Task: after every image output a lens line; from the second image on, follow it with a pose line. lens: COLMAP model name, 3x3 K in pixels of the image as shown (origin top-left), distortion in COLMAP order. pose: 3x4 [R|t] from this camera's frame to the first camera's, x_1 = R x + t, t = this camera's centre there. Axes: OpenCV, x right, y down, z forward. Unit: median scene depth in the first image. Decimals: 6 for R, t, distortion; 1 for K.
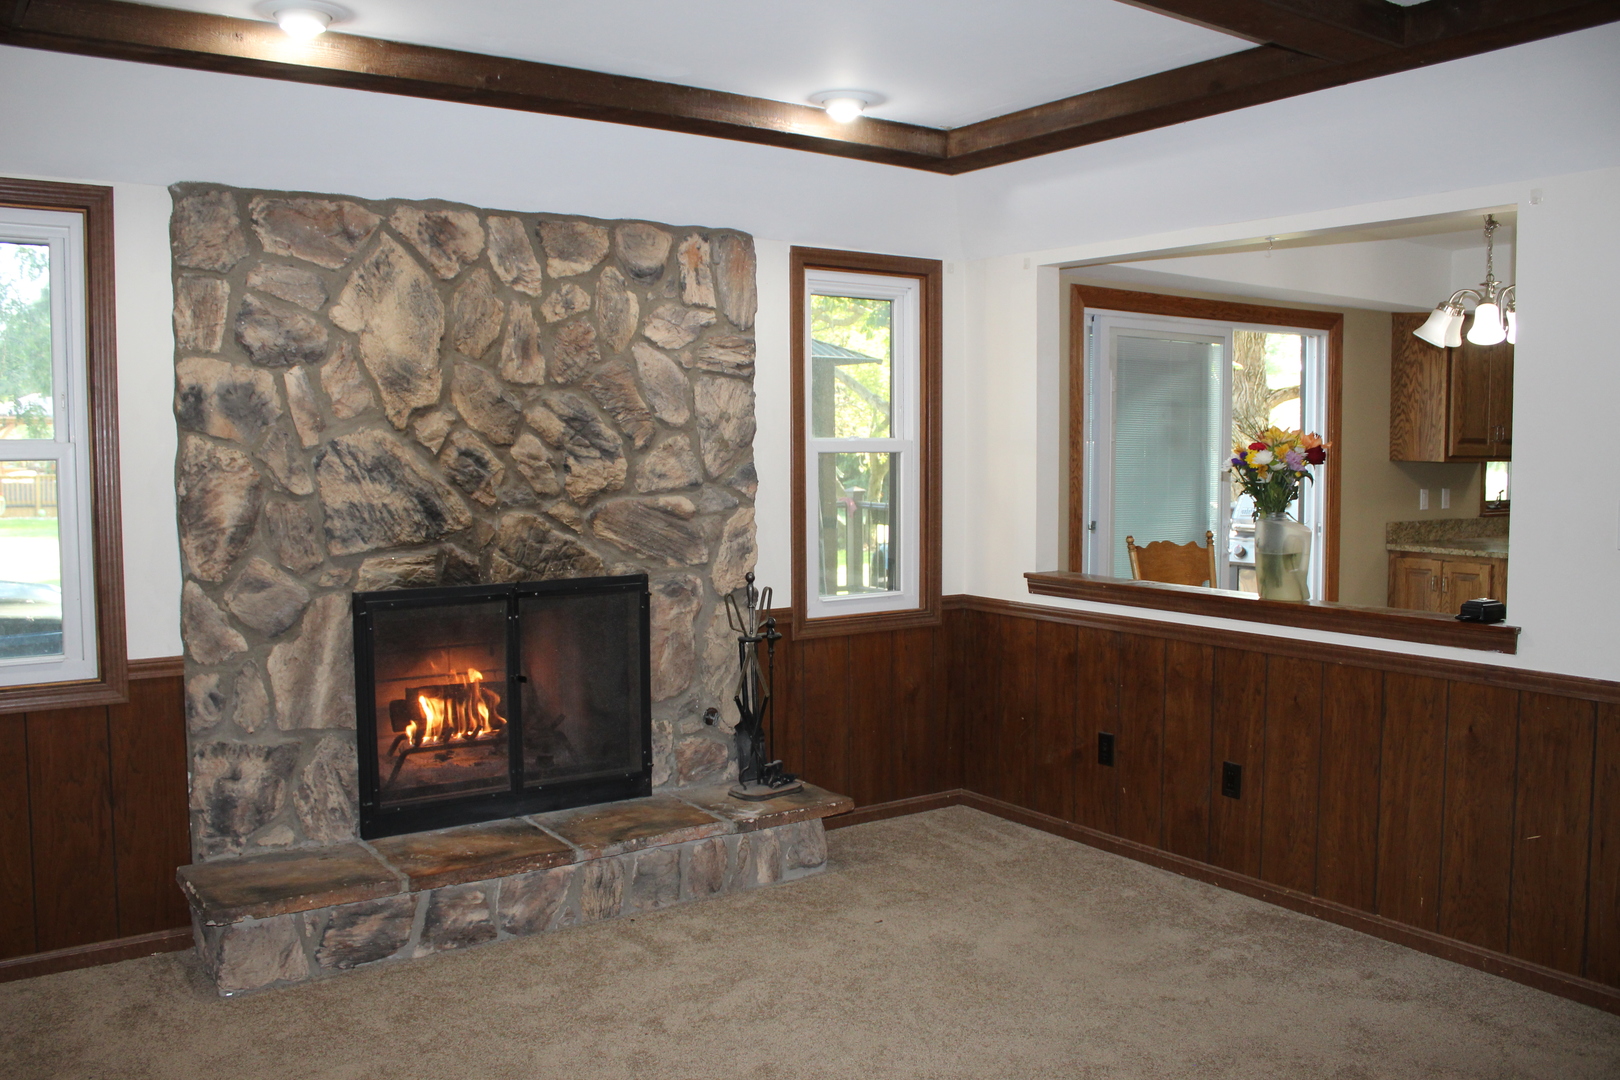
lens RADIAL K [[1356.9, 0, 817.7], [0, 1356.9, 534.2], [0, 0, 1]] dist [-0.132910, 0.094287]
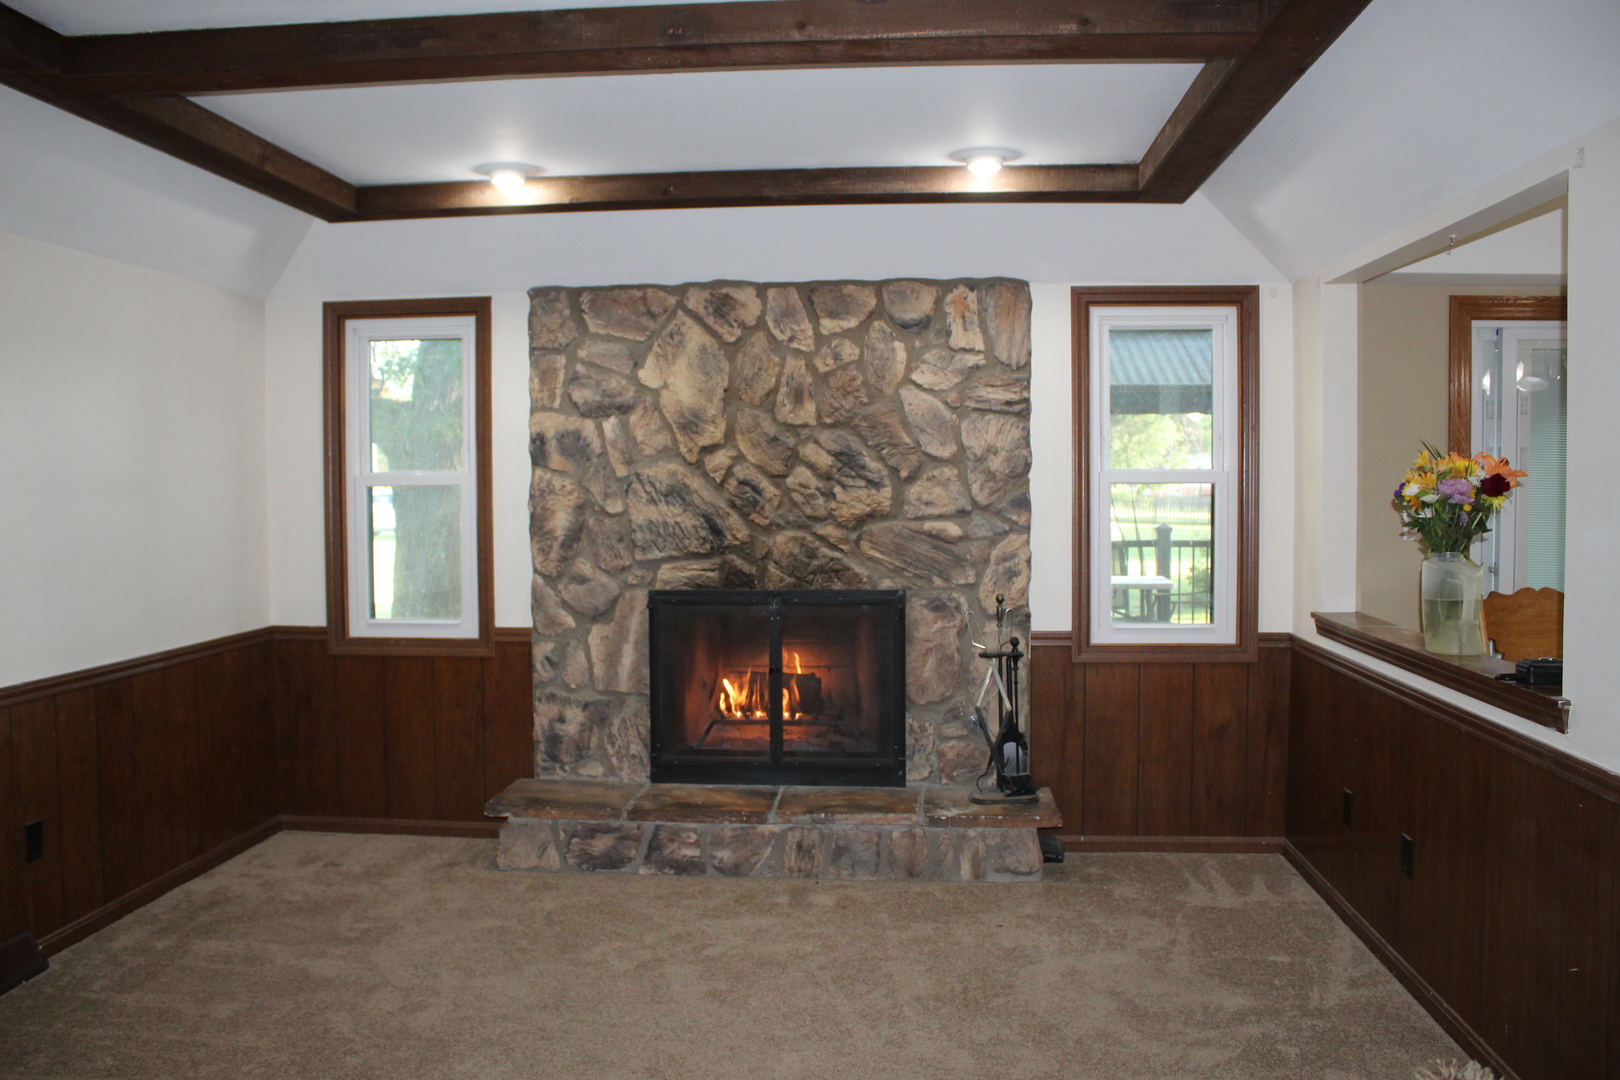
lens RADIAL K [[1356.9, 0, 813.0], [0, 1356.9, 535.0], [0, 0, 1]] dist [-0.132910, 0.094287]
pose [[0.774192, 0.025768, -0.632427, 0.581371], [-0.039296, 0.999200, -0.007393, -0.005494], [0.631730, 0.030576, 0.774585, 0.079547]]
